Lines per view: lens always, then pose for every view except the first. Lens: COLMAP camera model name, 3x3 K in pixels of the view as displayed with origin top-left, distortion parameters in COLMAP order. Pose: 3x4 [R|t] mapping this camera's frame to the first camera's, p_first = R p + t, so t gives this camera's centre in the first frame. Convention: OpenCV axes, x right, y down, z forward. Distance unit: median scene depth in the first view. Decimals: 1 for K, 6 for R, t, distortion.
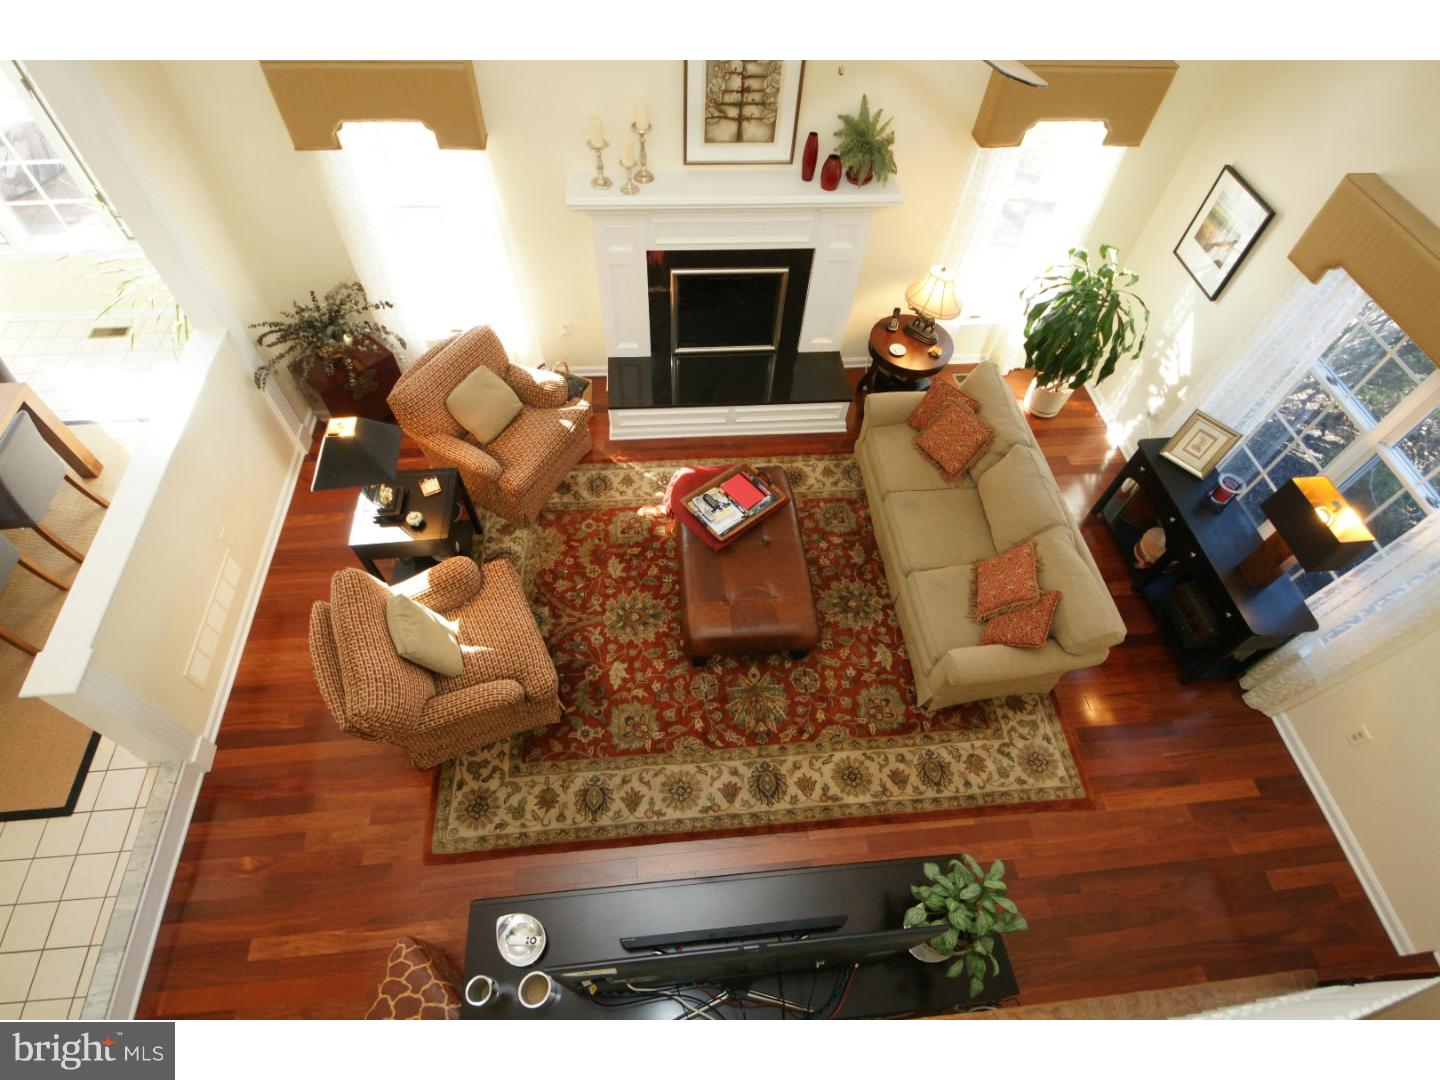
lens RADIAL K [[732.7, 0, 720.0], [0, 732.7, 540.0], [0, 0, 1]] dist [0.006550, -0.000067]
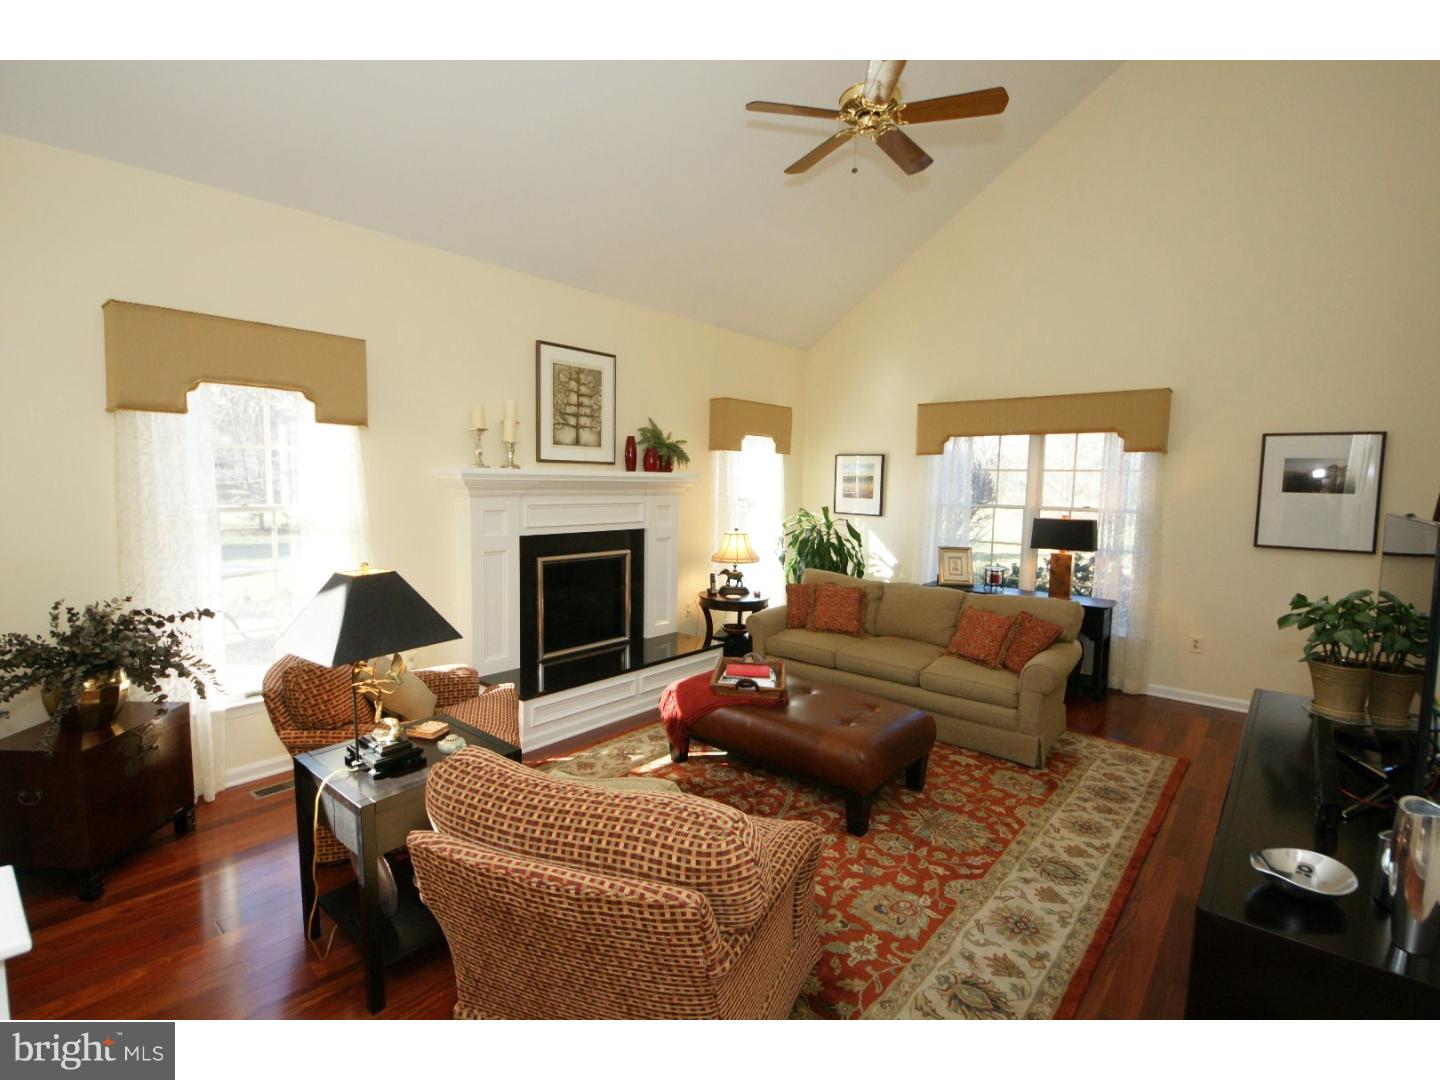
lens RADIAL K [[678.1, 0, 735.4], [0, 678.1, 508.4], [0, 0, 1]] dist [0.017647, -0.000235]
pose [[0.714120, -0.075027, 0.695991, -0.577447], [0.576931, 0.626175, -0.524458, 0.251382], [-0.396464, 0.776064, 0.490449, 0.449291]]
